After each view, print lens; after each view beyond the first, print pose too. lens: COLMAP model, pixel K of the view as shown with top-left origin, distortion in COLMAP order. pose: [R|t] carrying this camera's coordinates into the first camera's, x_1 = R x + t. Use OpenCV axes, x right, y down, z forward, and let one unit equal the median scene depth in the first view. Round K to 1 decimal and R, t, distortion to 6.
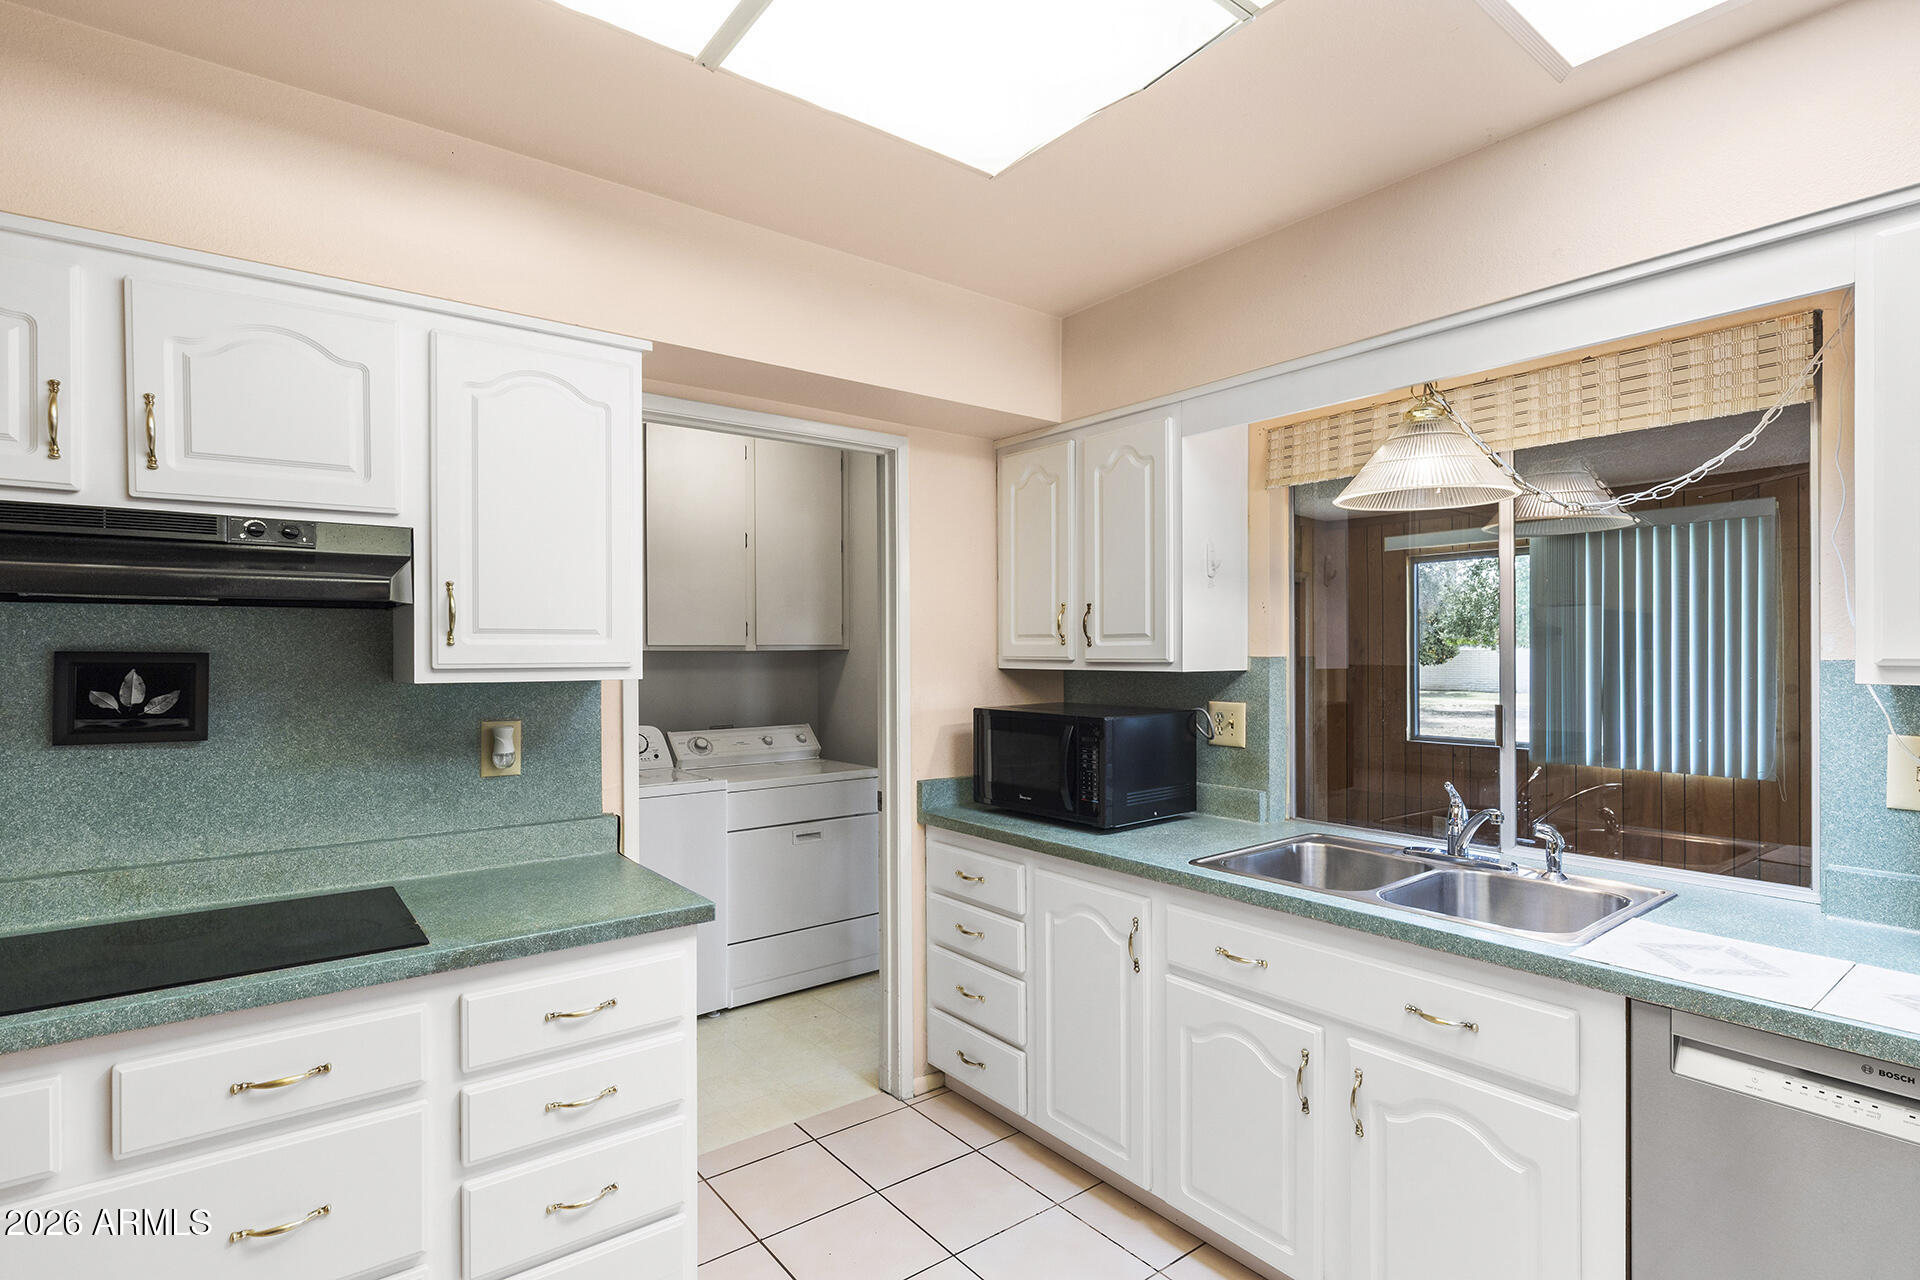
lens RADIAL K [[945.7, 0, 958.4], [0, 945.7, 655.0], [0, 0, 1]] dist [0.003876, -0.004547]
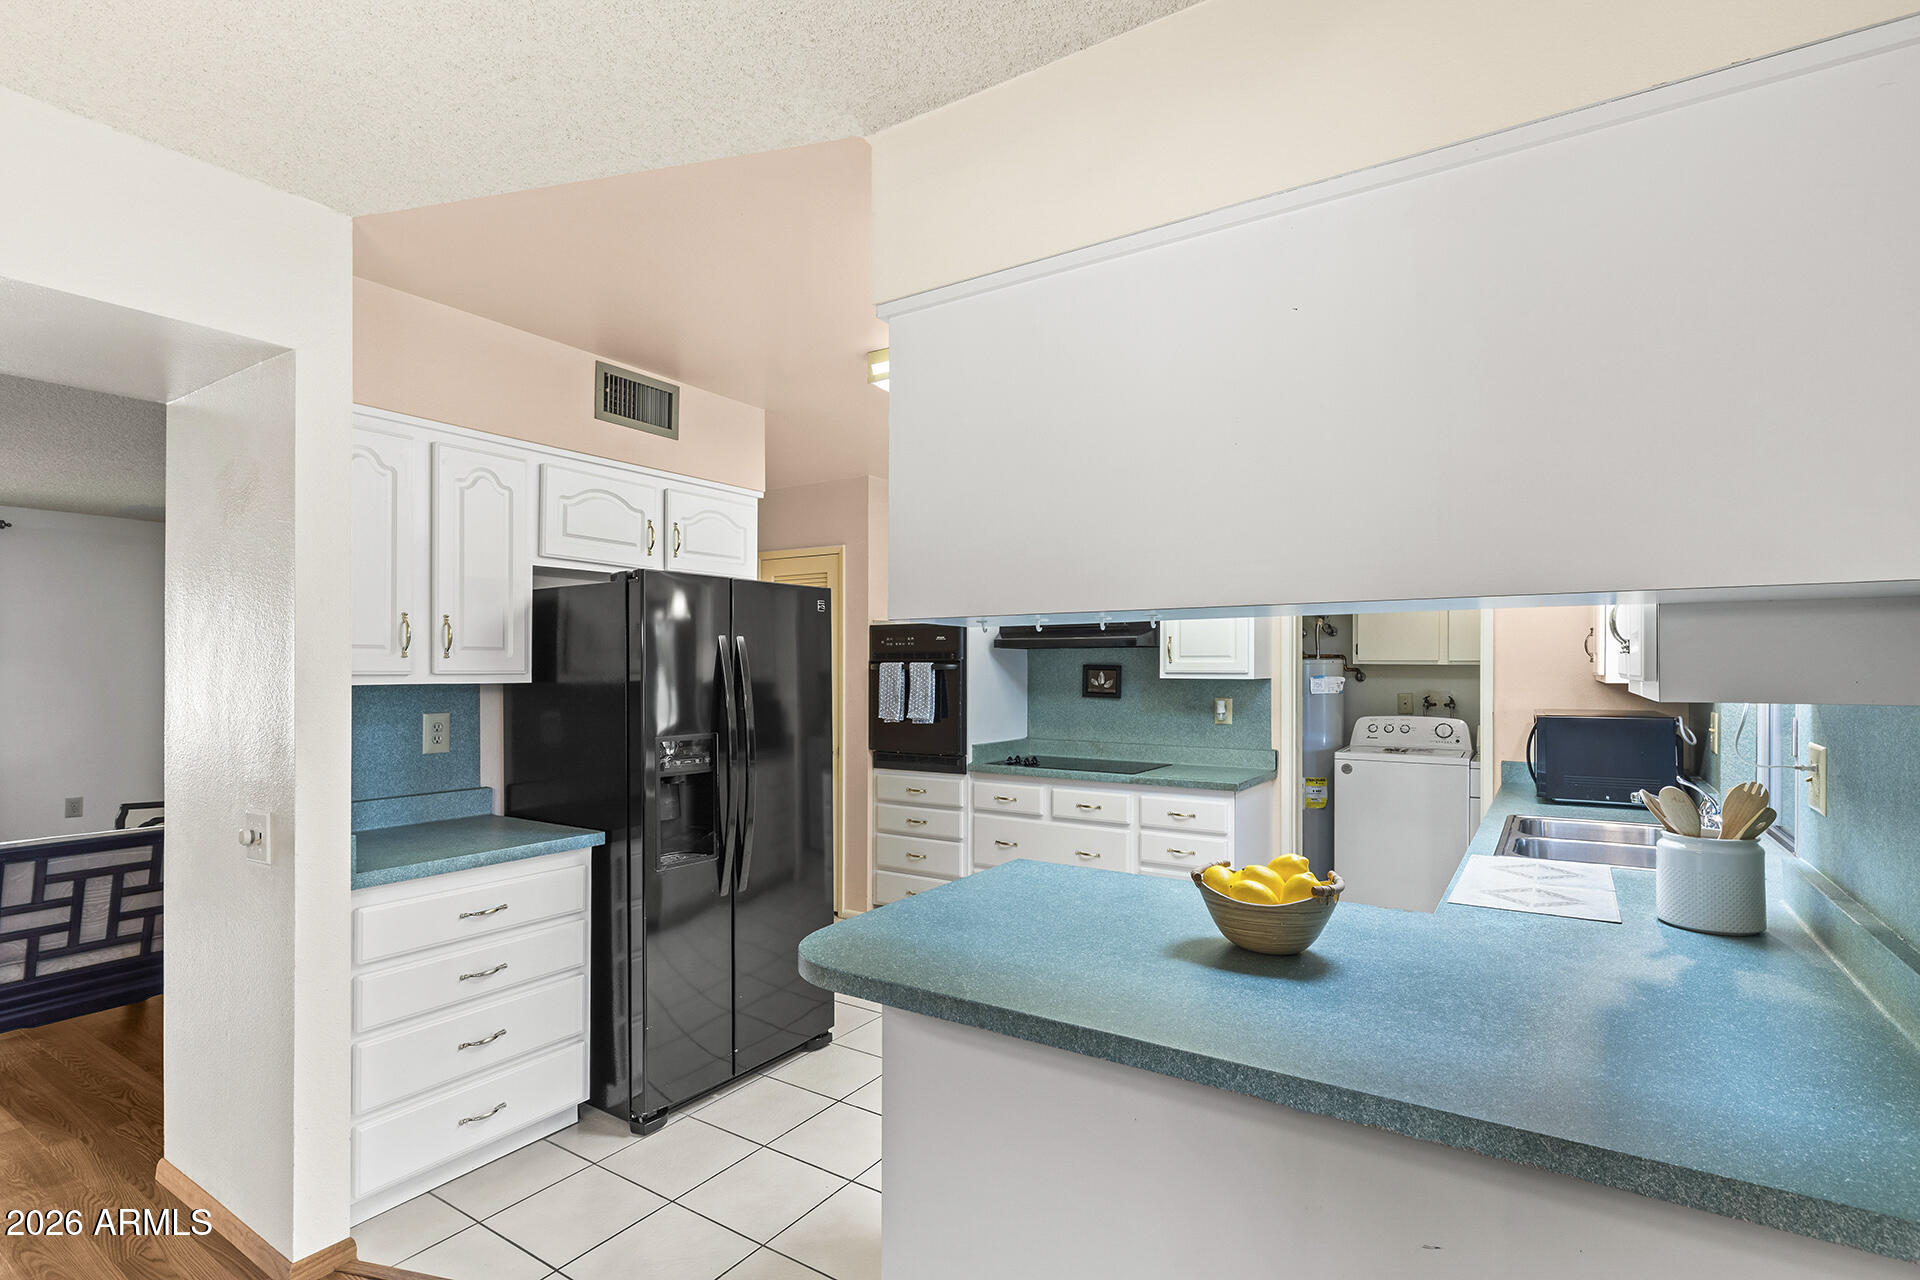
lens RADIAL K [[916.8, 0, 950.6], [0, 916.8, 654.2], [0, 0, 1]] dist [-0.003866, -0.000439]
pose [[0.318195, -0.009030, -0.947982, 1.174534], [-0.006137, 0.999914, -0.011585, -0.000998], [0.948006, 0.009504, 0.318112, -0.216638]]
